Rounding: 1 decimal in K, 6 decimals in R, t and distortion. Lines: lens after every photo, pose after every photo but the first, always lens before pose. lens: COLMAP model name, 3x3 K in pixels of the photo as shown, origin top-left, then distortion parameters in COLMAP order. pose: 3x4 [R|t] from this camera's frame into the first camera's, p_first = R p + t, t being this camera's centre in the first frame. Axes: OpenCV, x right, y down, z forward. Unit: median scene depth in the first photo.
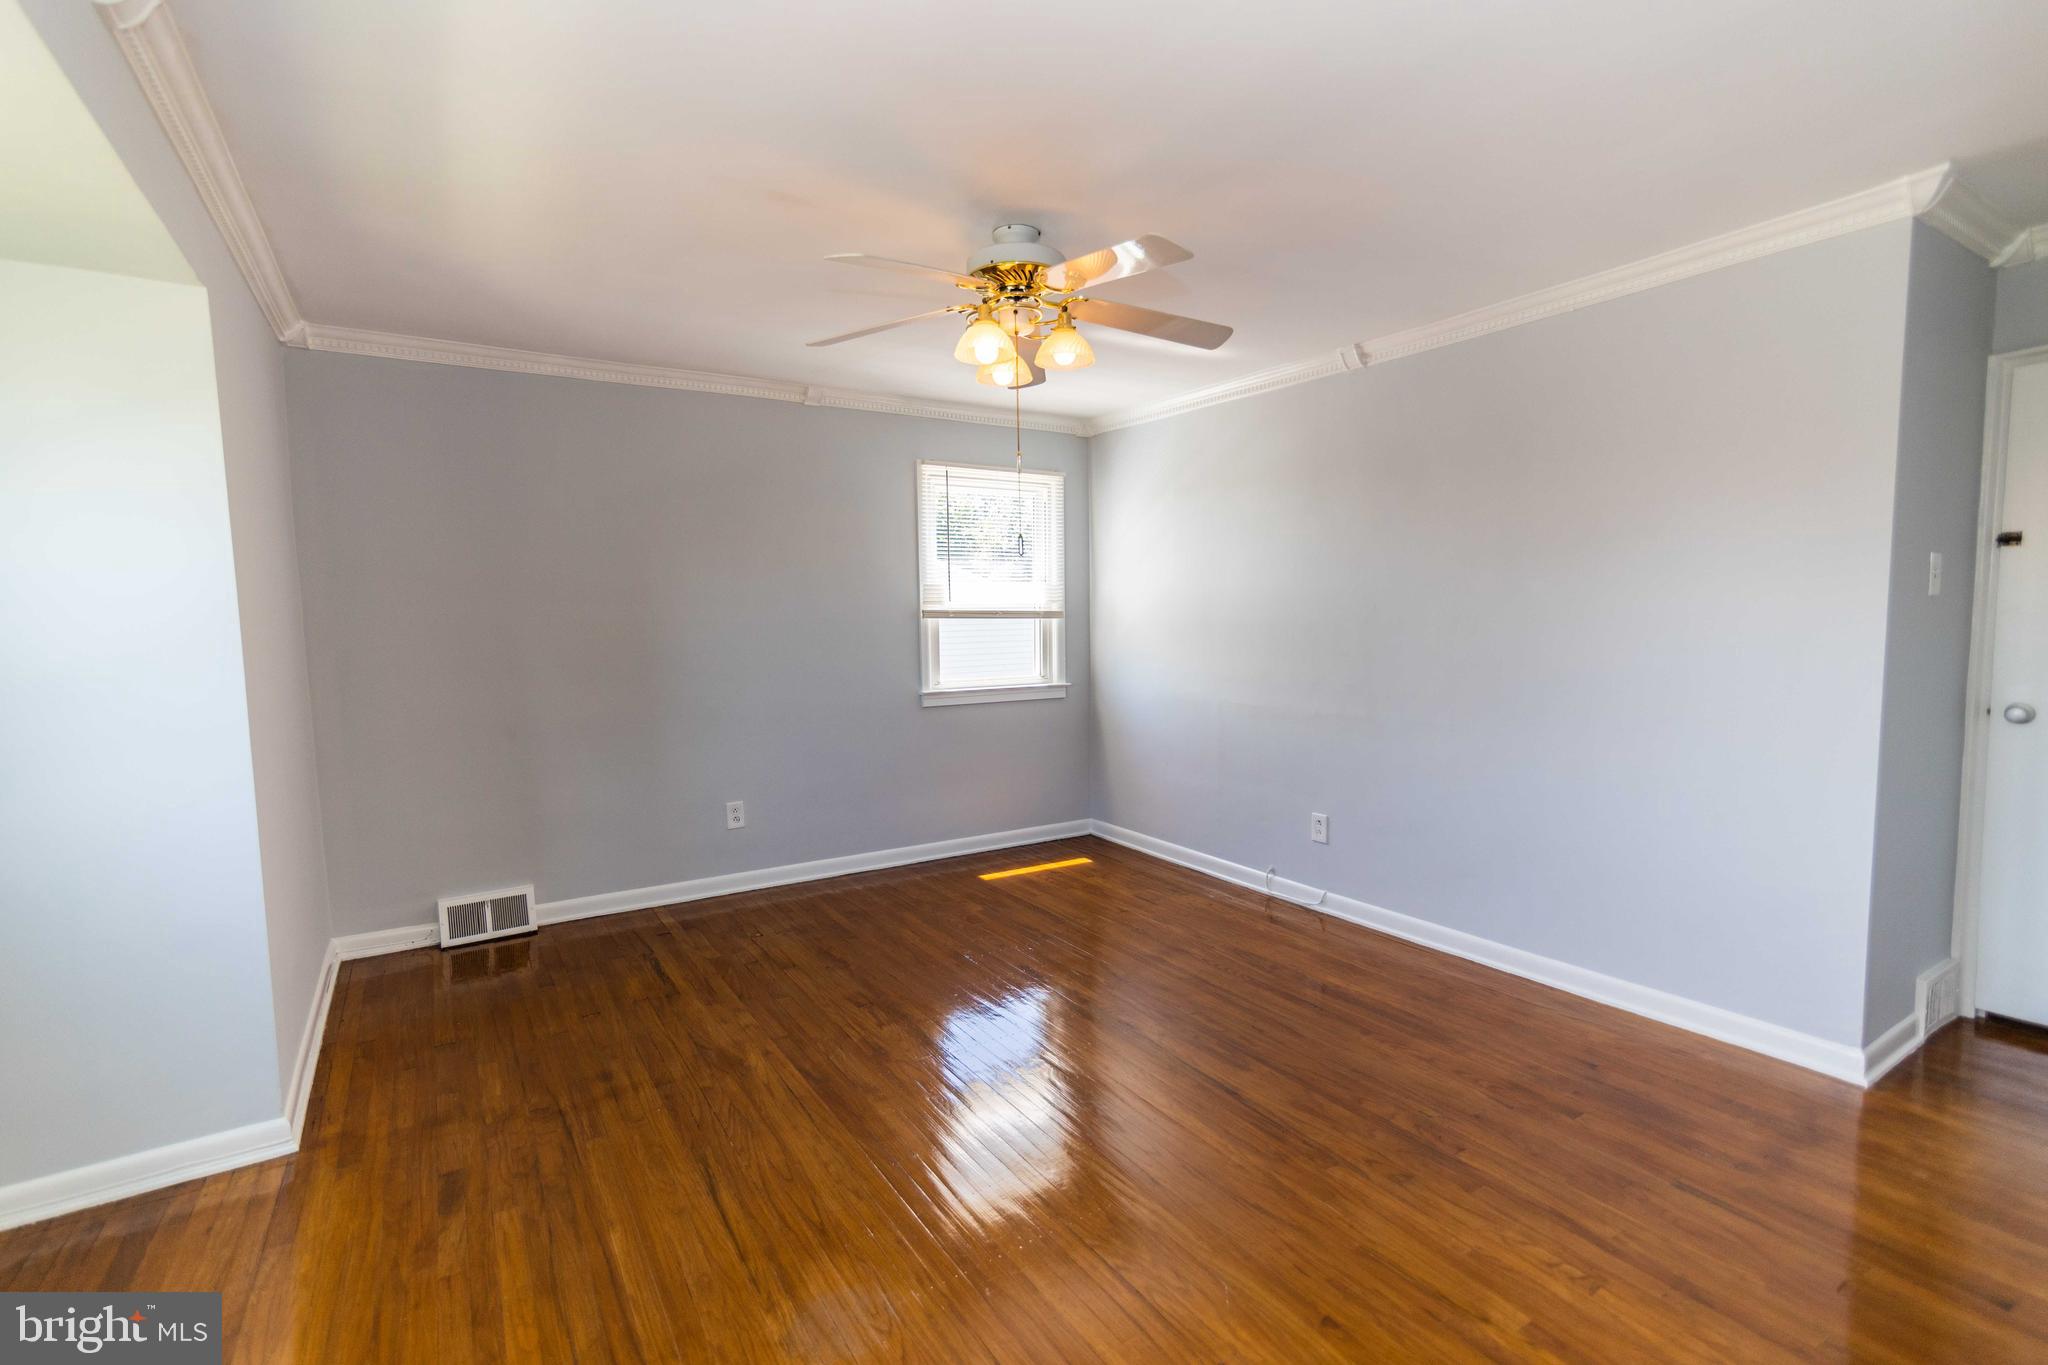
lens RADIAL K [[927.6, 0, 1030.6], [0, 927.6, 683.7], [0, 0, 1]] dist [-0.002818, 0.008551]
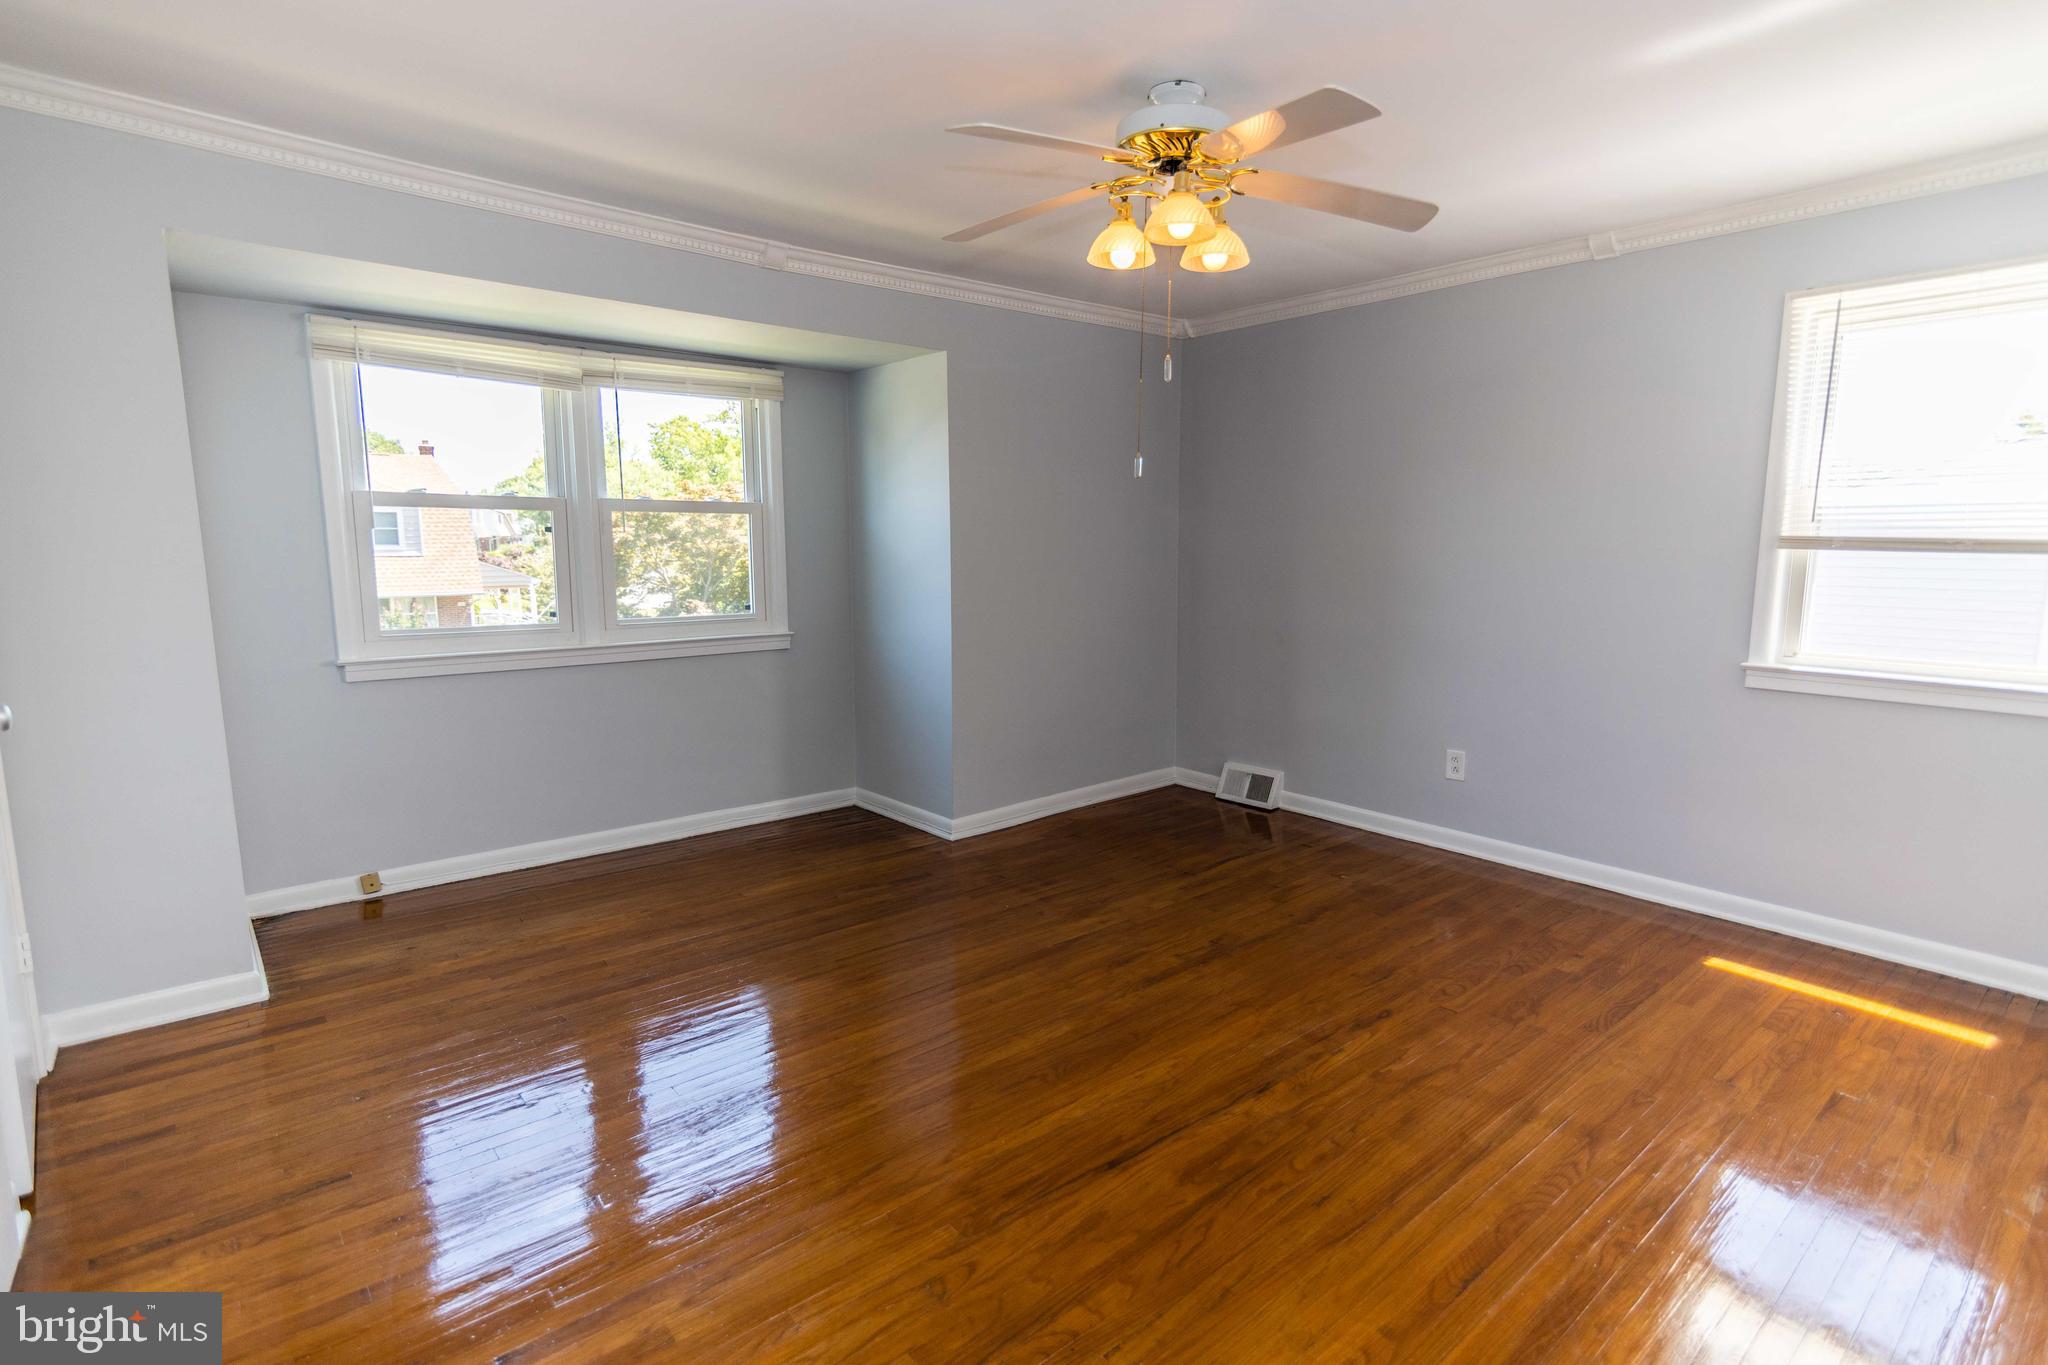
lens RADIAL K [[1005.8, 0, 1027.9], [0, 1005.8, 683.0], [0, 0, 1]] dist [-0.000785, 0.000186]
pose [[0.136296, 0.157837, -0.978014, 0.631521], [-0.079360, 0.985793, 0.148033, -0.052397], [0.987484, 0.057438, 0.146885, 0.506798]]
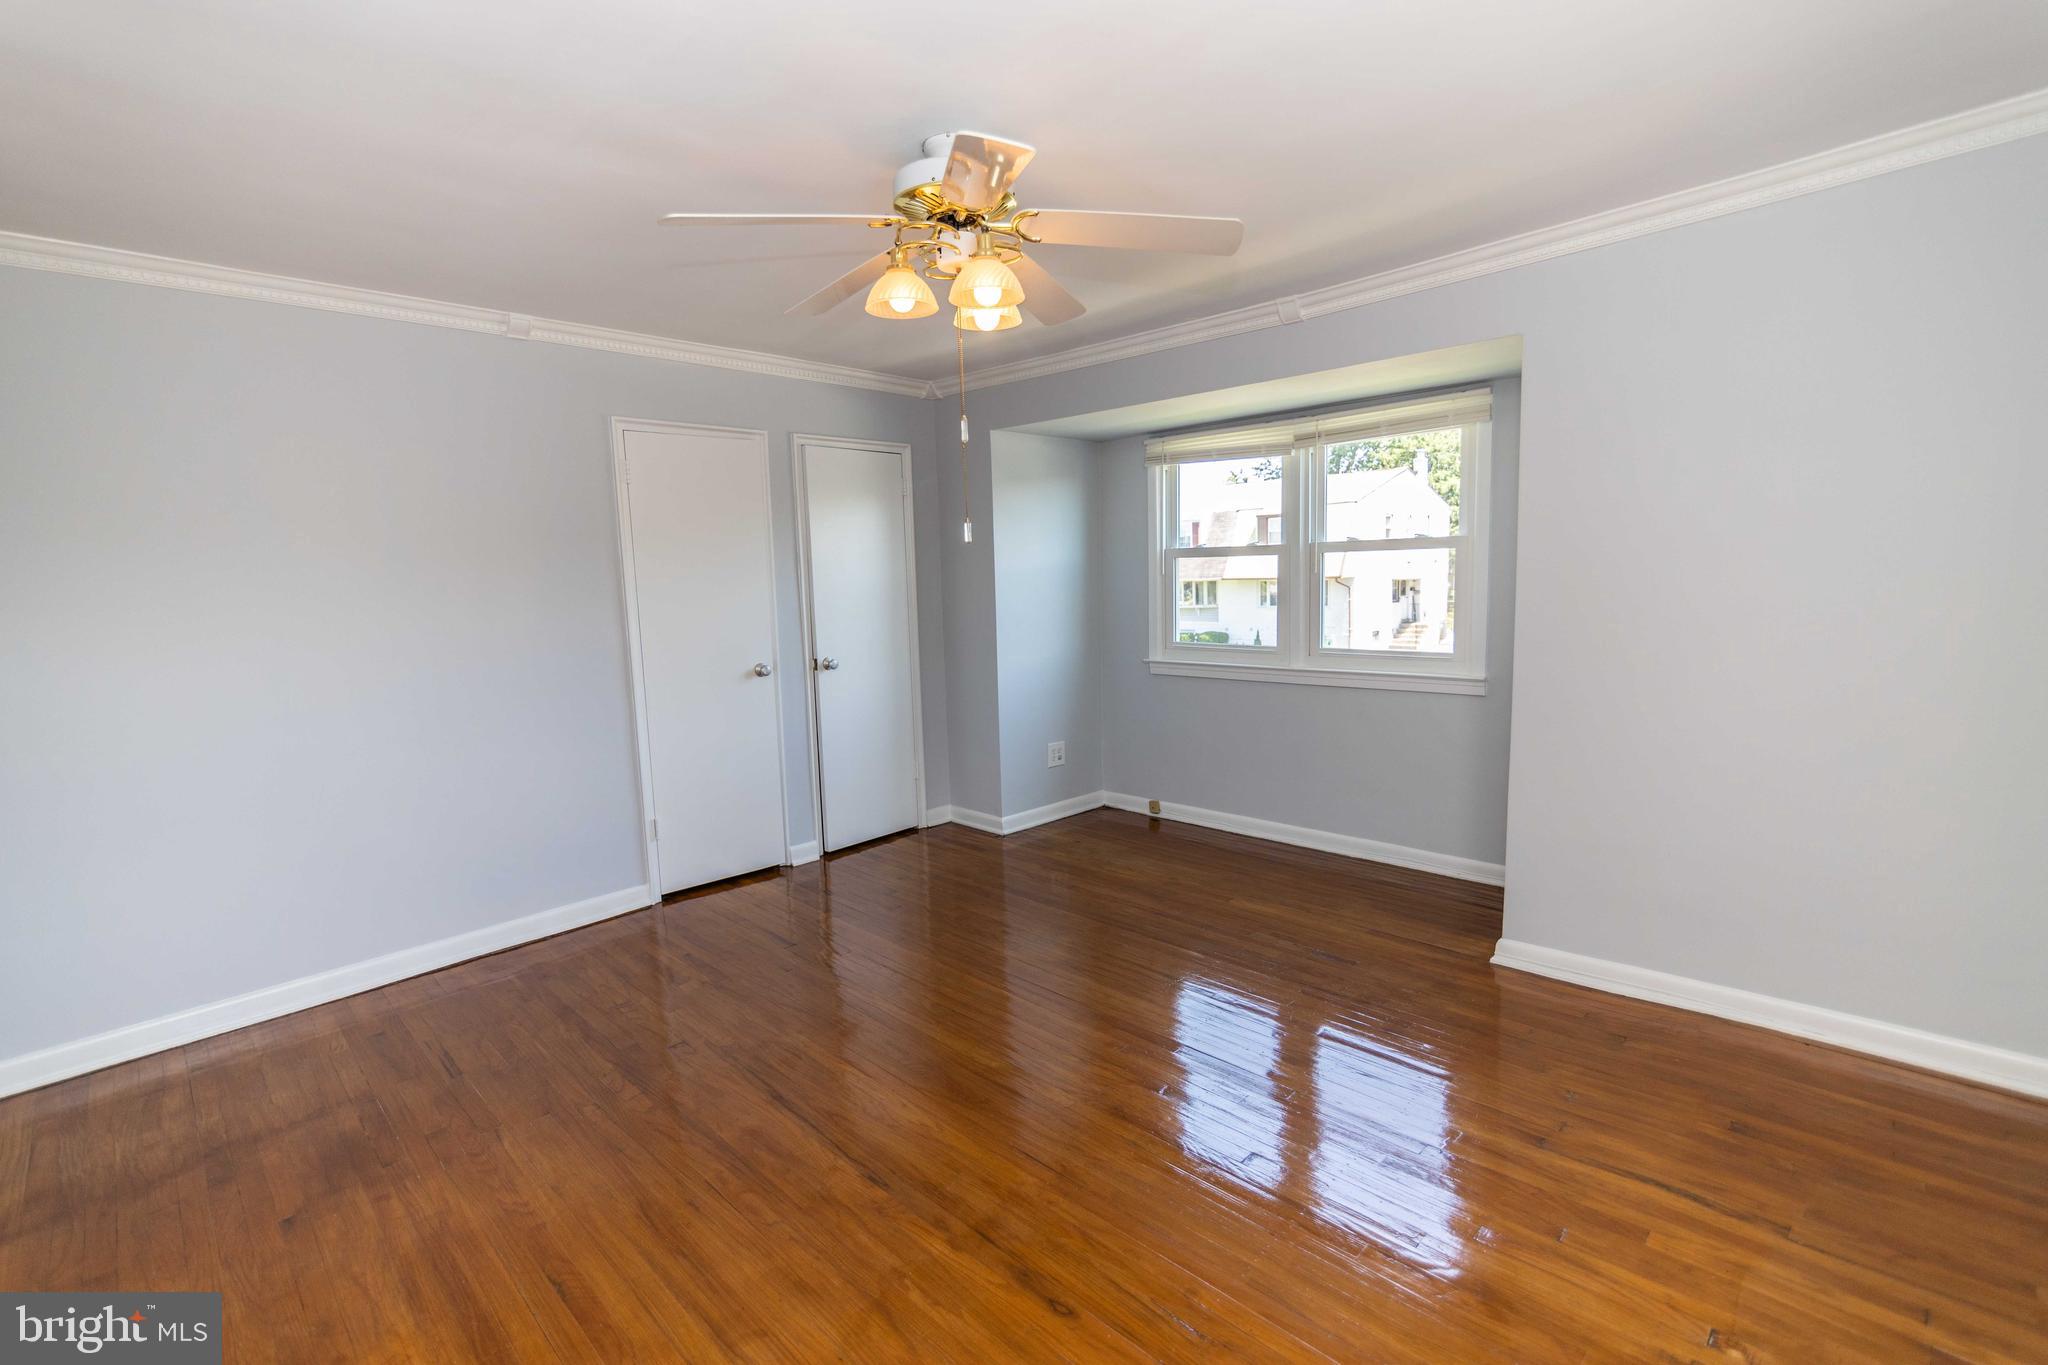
lens RADIAL K [[918.6, 0, 1028.7], [0, 918.6, 694.1], [0, 0, 1]] dist [0.001618, 0.000294]
pose [[-0.973954, 0.078949, -0.212559, 0.083484], [0.033513, 0.977252, 0.209415, -0.119257], [0.224257, 0.196837, -0.954444, 1.247126]]
